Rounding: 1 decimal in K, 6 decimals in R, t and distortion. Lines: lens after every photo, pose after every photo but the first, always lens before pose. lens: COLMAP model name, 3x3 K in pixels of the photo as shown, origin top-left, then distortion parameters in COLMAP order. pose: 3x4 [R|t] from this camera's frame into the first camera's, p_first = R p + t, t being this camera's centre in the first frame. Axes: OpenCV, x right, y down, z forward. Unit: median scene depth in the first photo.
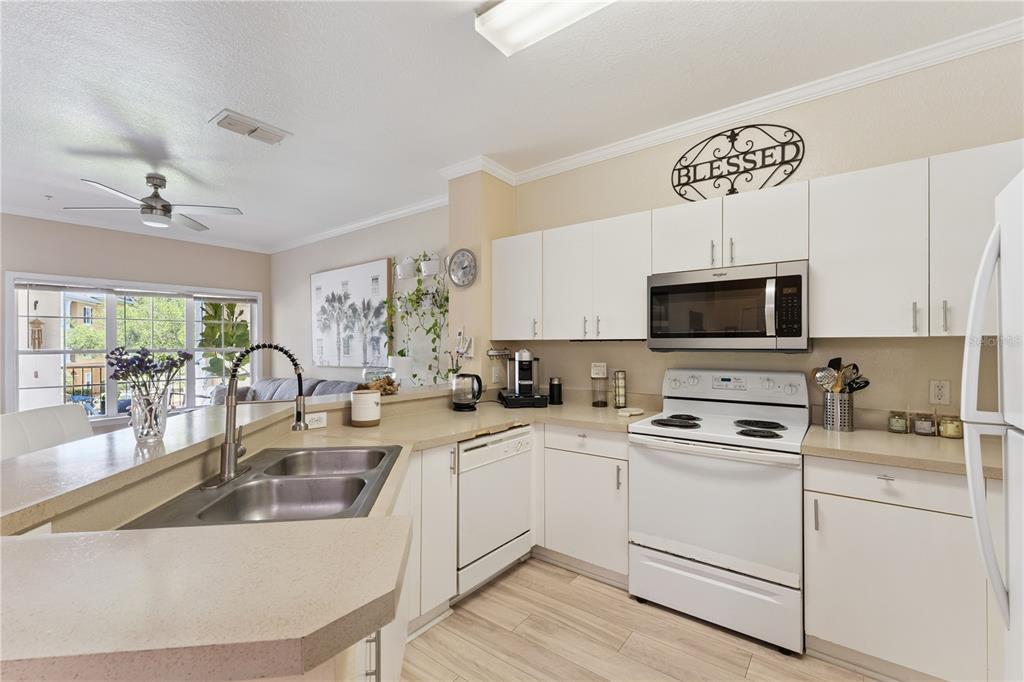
lens RADIAL K [[441.5, 0, 507.6], [0, 441.5, 345.9], [0, 0, 1]] dist [0.001549, 0.000127]
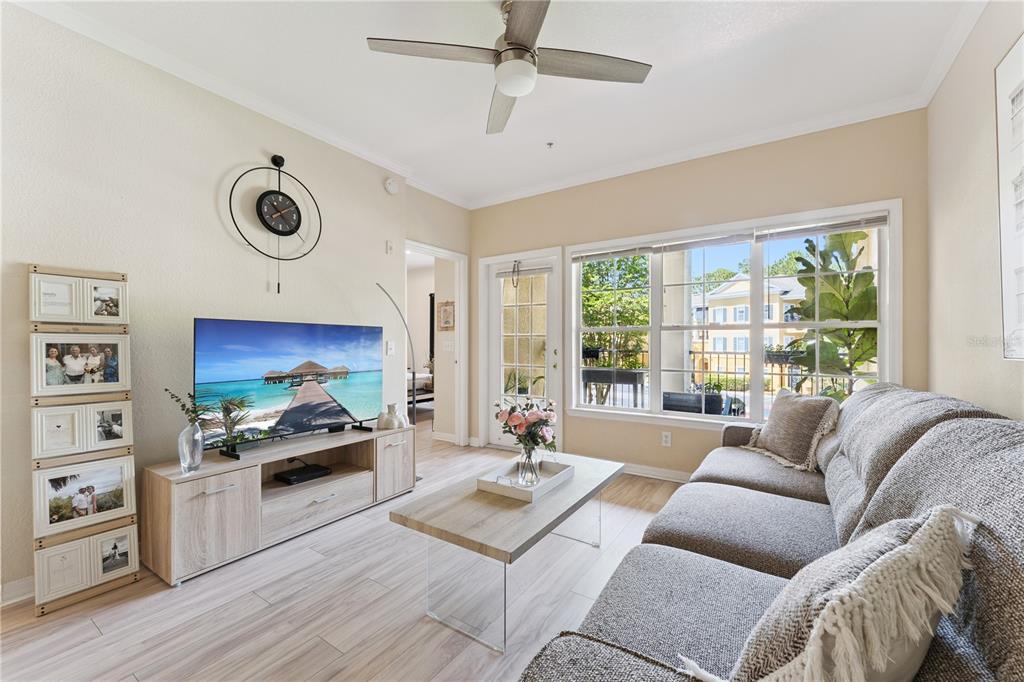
lens RADIAL K [[413.3, 0, 512.0], [0, 413.3, 341.0], [0, 0, 1]] dist [0.000388, 0.000028]
pose [[0.074635, 0.000160, -0.997211, -0.352192], [-0.004337, 0.999991, -0.000164, 0.063595], [0.997201, 0.004337, 0.074635, 1.248394]]
